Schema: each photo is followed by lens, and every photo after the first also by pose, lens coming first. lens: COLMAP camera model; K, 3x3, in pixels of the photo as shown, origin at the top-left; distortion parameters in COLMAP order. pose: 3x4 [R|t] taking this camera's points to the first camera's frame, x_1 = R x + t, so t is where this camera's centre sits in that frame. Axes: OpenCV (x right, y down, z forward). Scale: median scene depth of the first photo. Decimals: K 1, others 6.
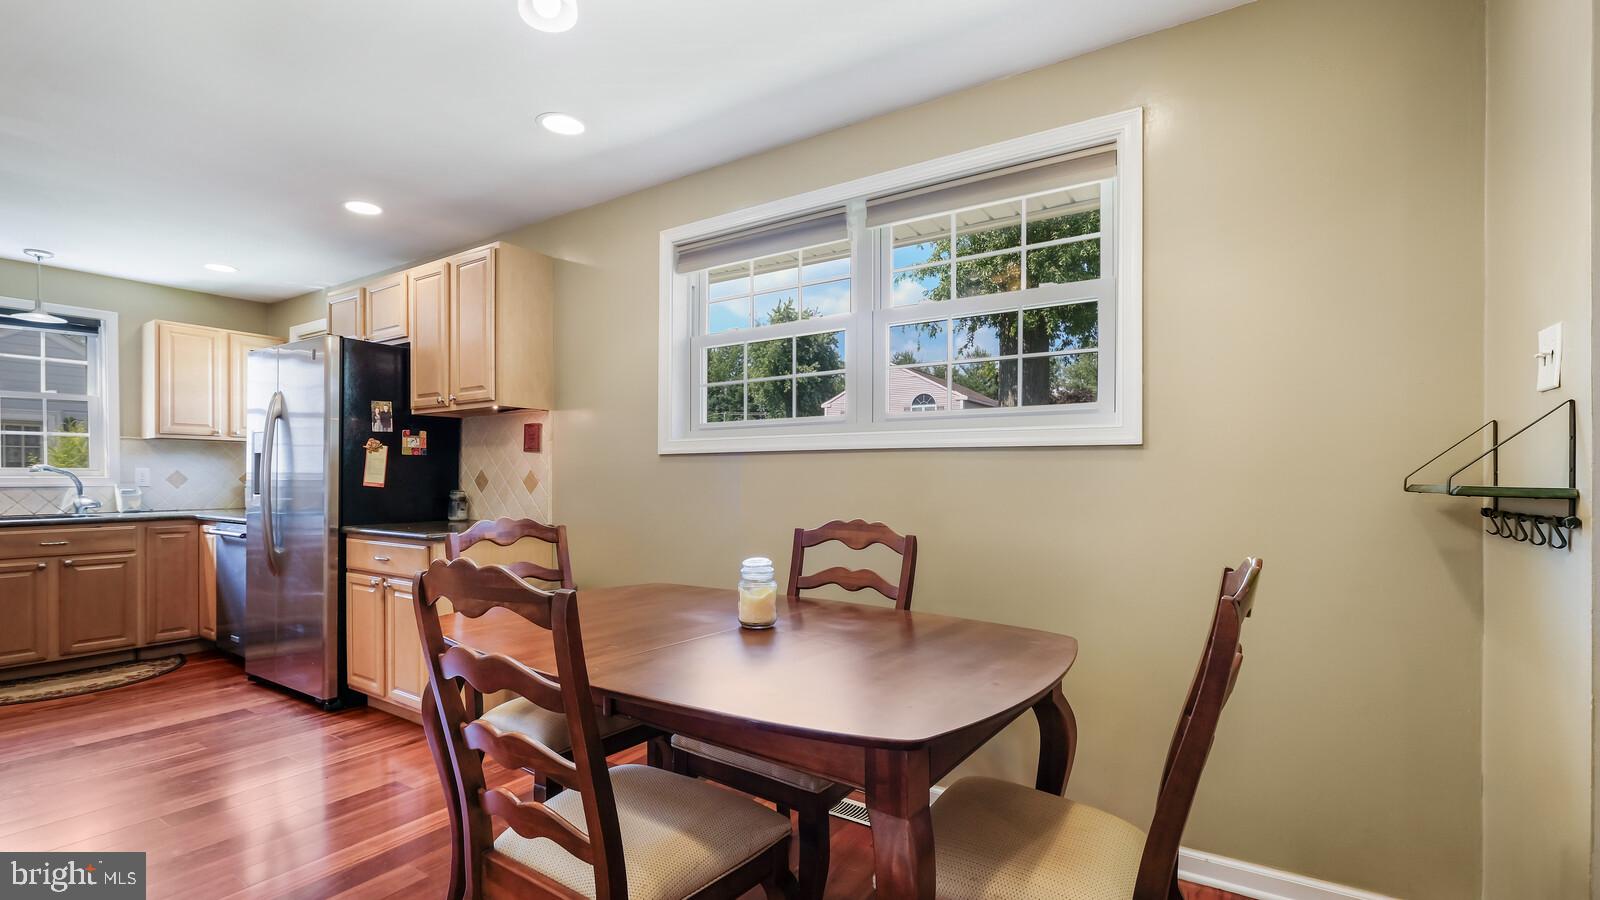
lens RADIAL K [[714.6, 0, 773.7], [0, 714.6, 477.4], [0, 0, 1]] dist [0.007983, -0.001669]
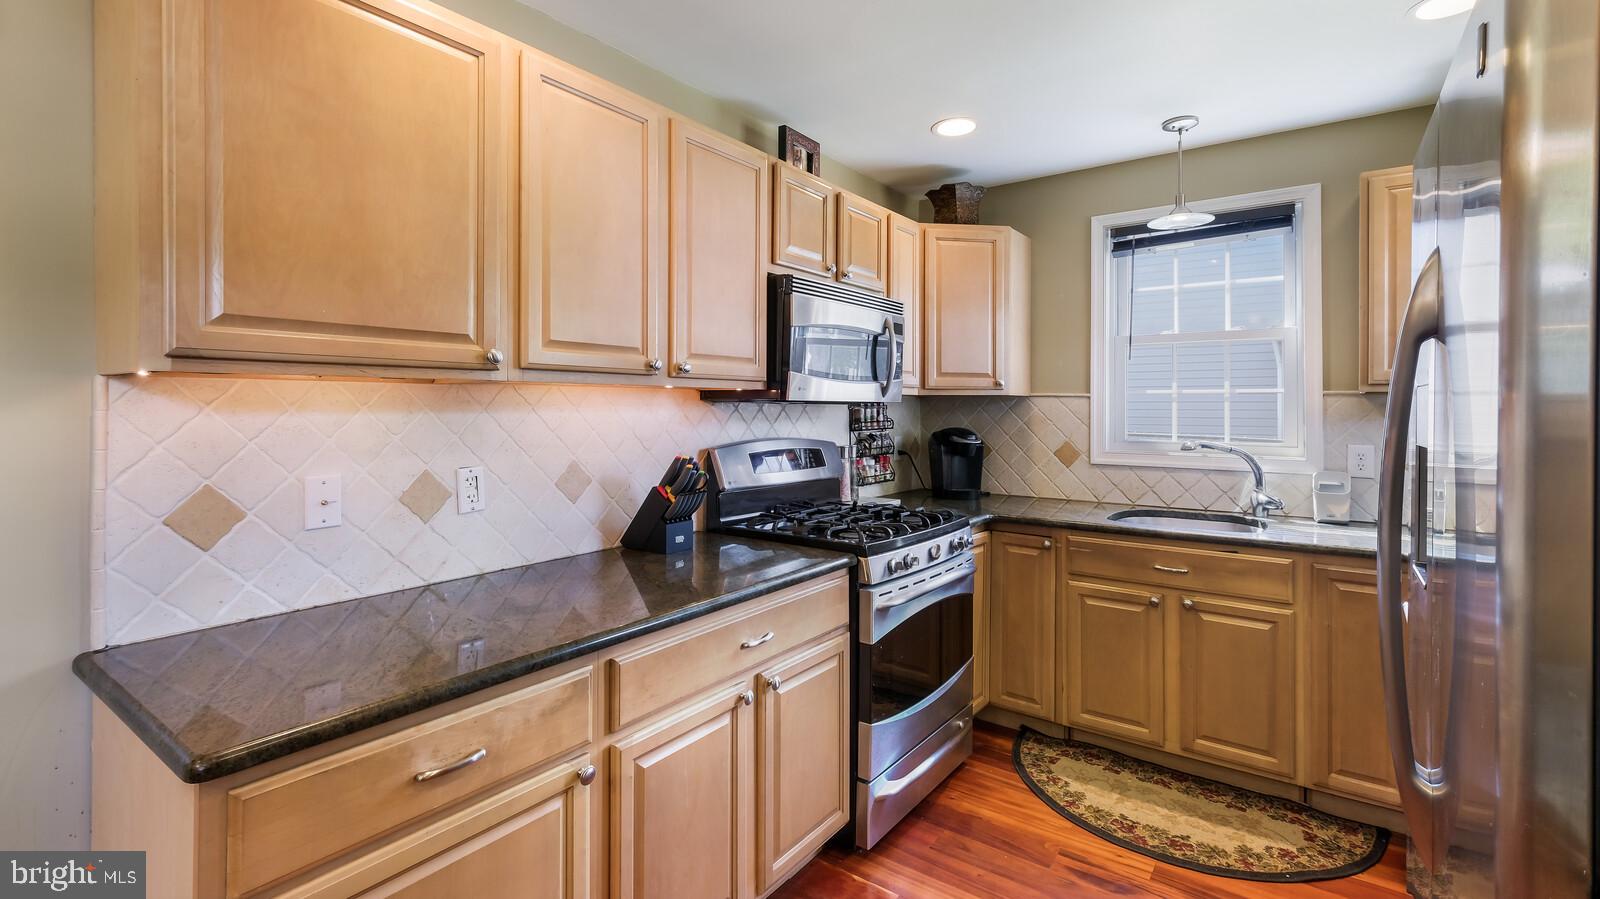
lens RADIAL K [[714.6, 0, 824.1], [0, 714.6, 400.2], [0, 0, 1]] dist [0.007983, -0.001669]
pose [[-0.022703, -0.005371, -0.999728, -0.364927], [-0.011695, 0.999919, -0.005107, -0.049440], [0.999674, 0.011576, -0.022764, 0.709709]]
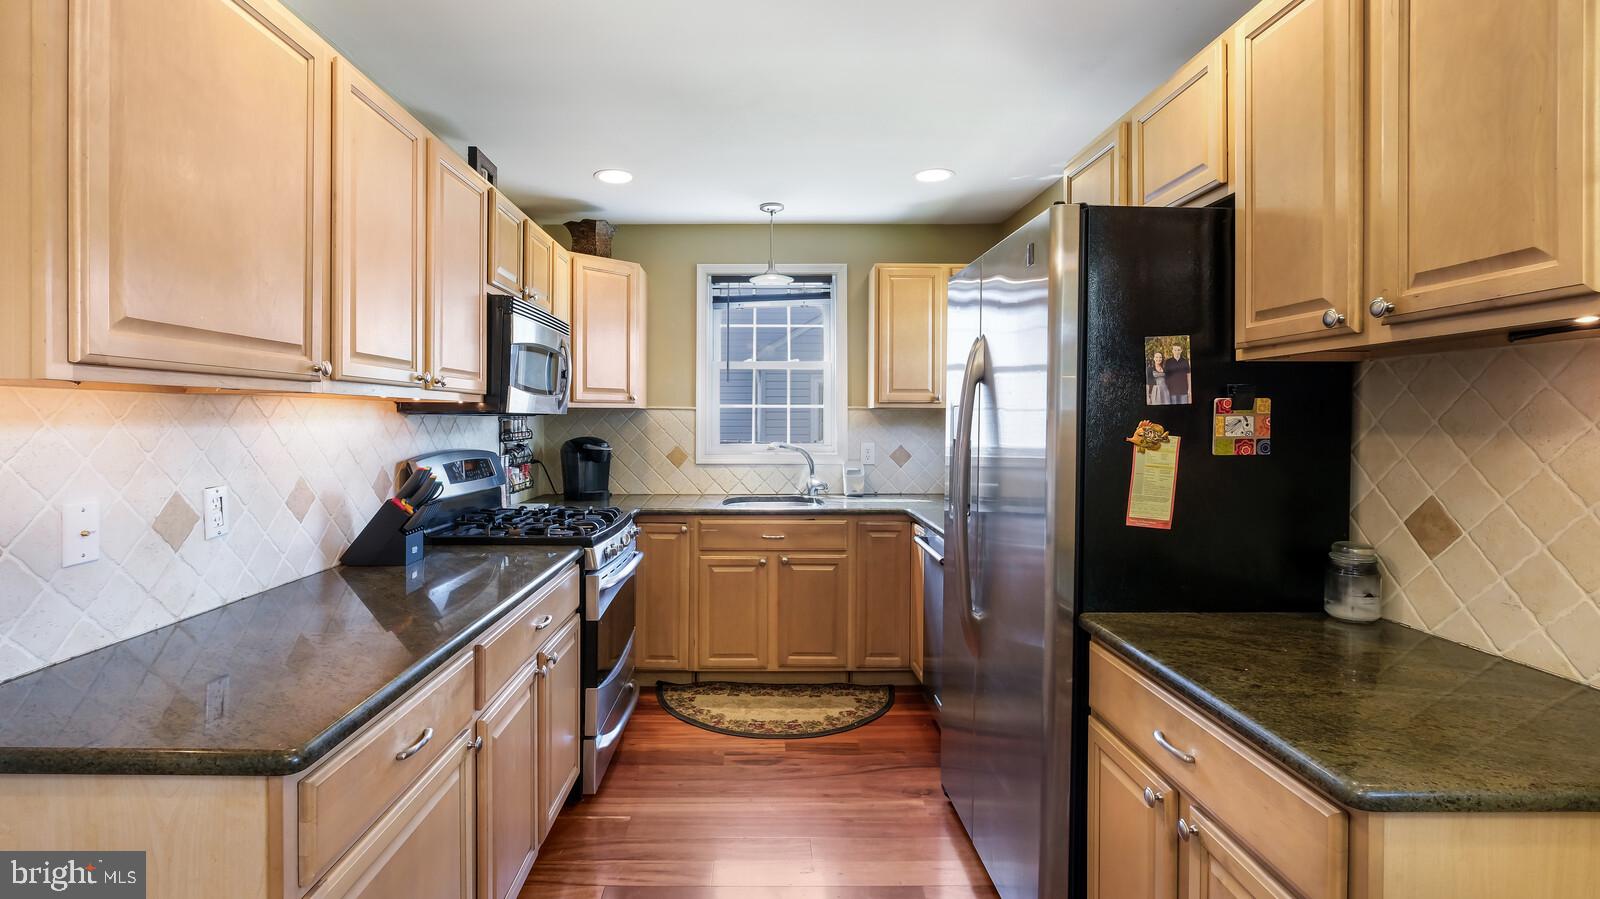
lens RADIAL K [[714.6, 0, 769.5], [0, 714.6, 419.8], [0, 0, 1]] dist [0.007983, -0.001669]
pose [[0.570732, 0.006134, -0.821114, -0.301079], [-0.010390, 0.999946, 0.000248, -0.048173], [0.821071, 0.008390, 0.570765, 0.507040]]
